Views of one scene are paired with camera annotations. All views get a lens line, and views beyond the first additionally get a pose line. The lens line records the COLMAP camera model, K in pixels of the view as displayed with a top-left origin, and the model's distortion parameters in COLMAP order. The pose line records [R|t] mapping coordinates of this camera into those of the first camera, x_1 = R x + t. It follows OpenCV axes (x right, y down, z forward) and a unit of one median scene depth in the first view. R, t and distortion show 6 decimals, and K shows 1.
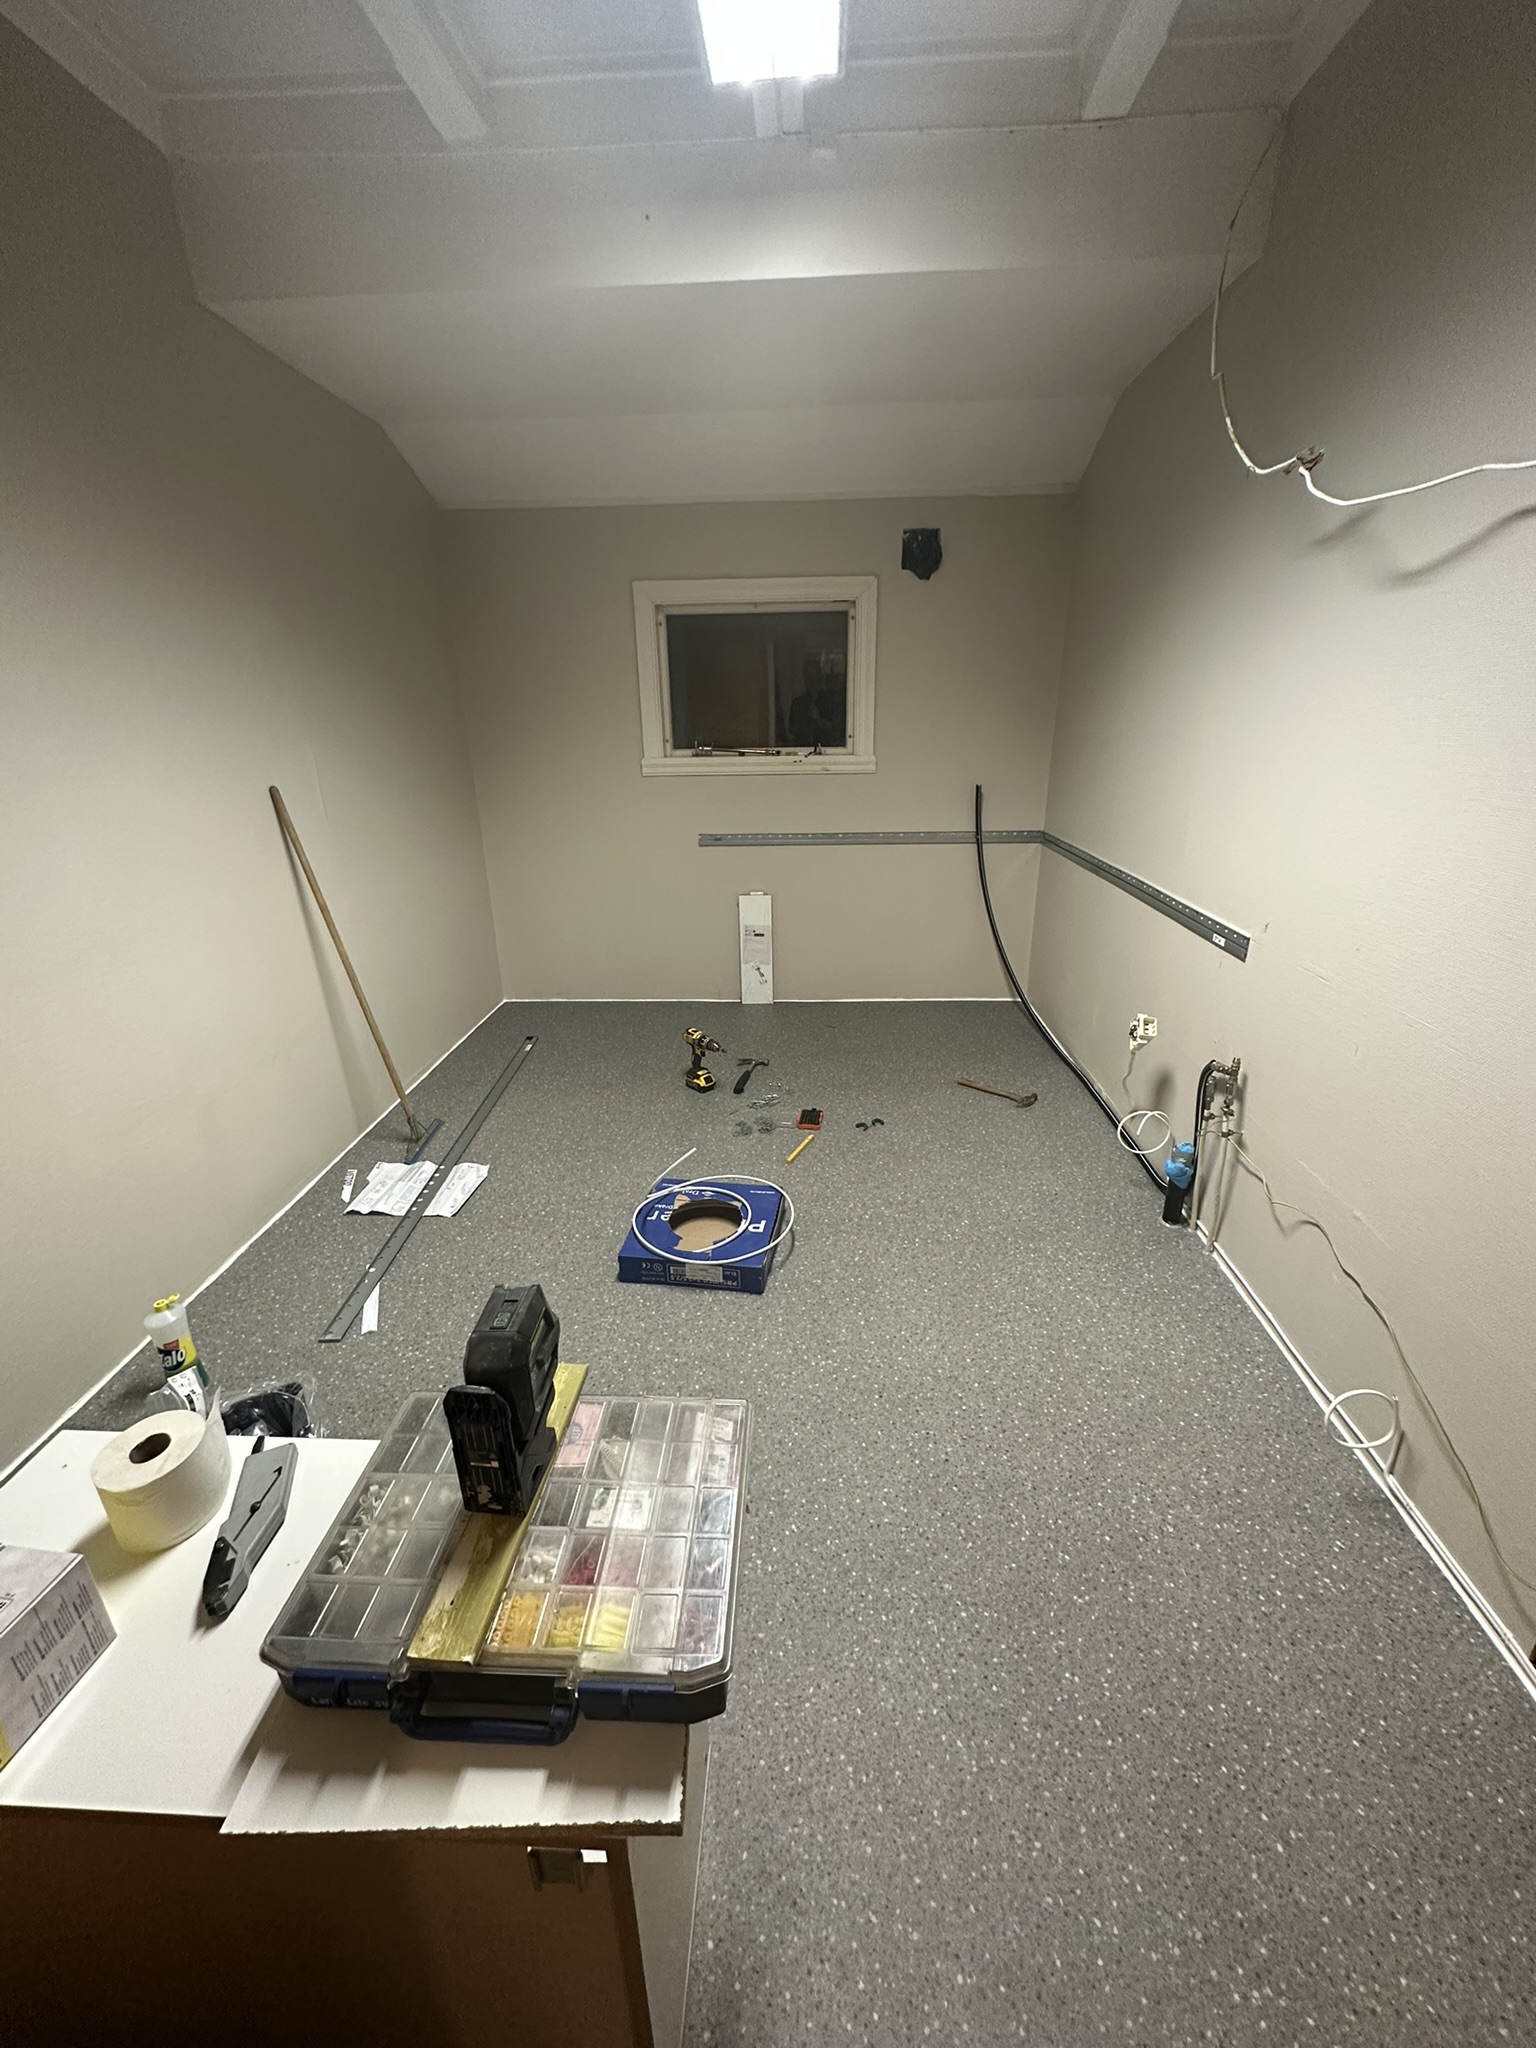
lens RADIAL K [[808.1, 0, 763.4], [0, 808.1, 1031.8], [0, 0, 1]] dist [-0.010494, 0.001869]
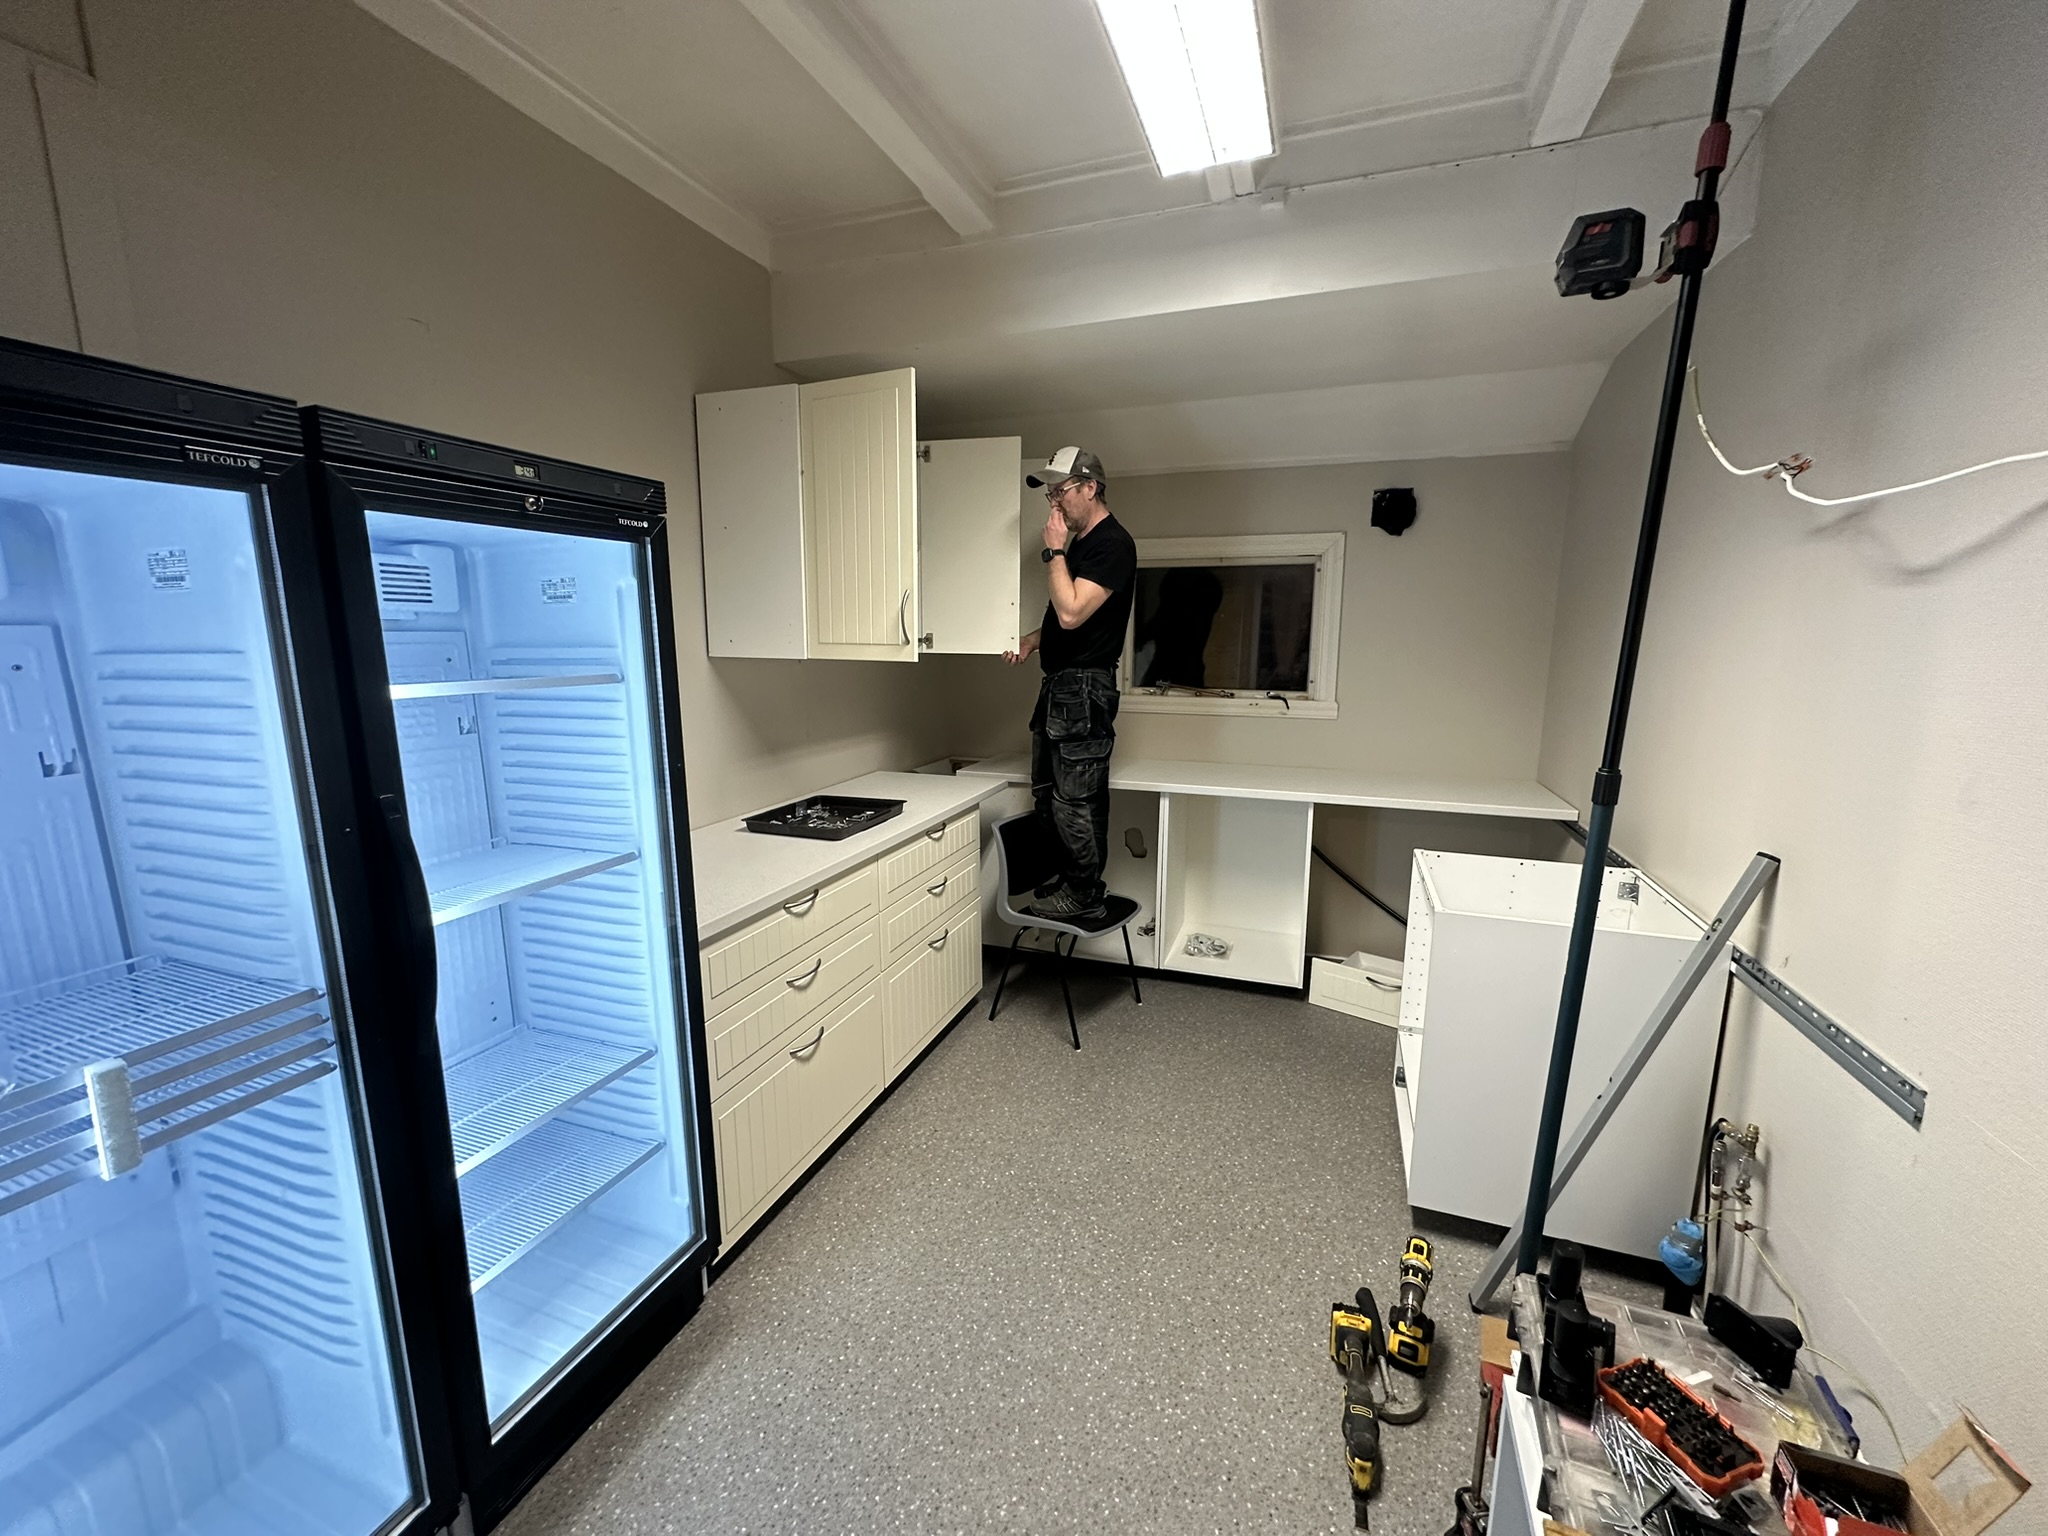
lens RADIAL K [[808.1, 0, 1028.5], [0, 808.1, 763.5], [0, 0, 1]] dist [-0.010494, 0.001869]
pose [[0.954614, 0.067656, -0.290060, 0.121649], [-0.126699, 0.973596, -0.189889, -0.069137], [0.269555, 0.218021, 0.937980, 0.014967]]
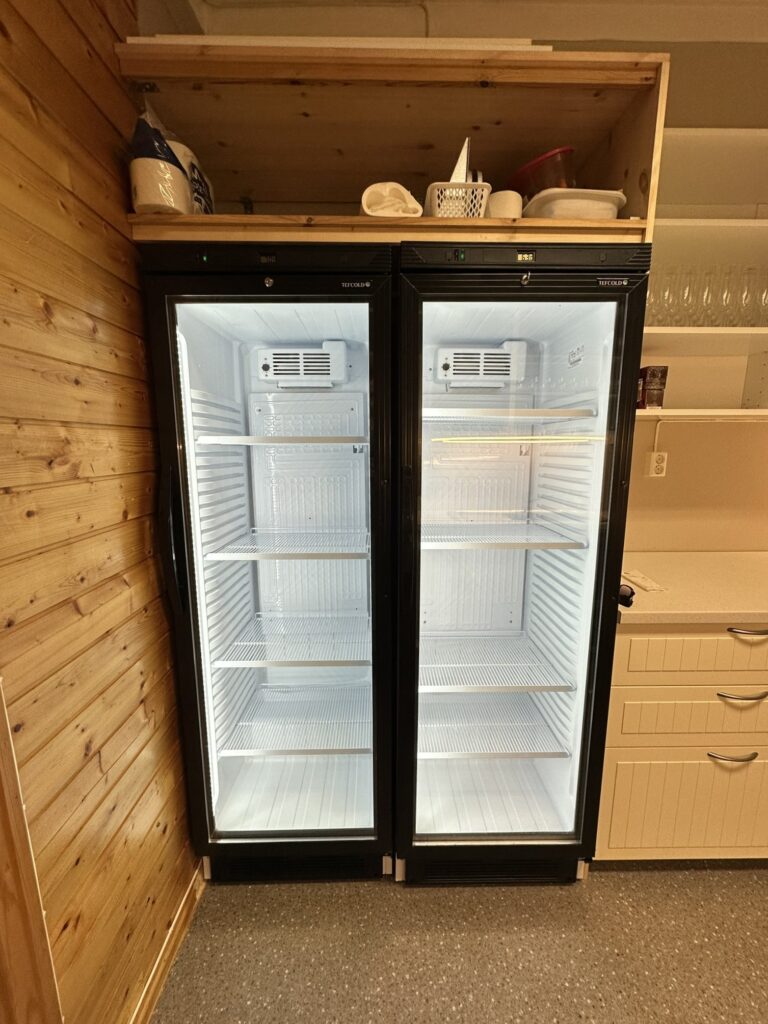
lens RADIAL K [[404.0, 0, 383.4], [0, 404.0, 514.5], [0, 0, 1]] dist [-0.010494, 0.001869]
pose [[0.069613, 0.179223, -0.981343, 0.039351], [-0.360065, 0.921929, 0.142831, -0.099331], [0.930327, 0.343404, 0.128710, 0.321828]]
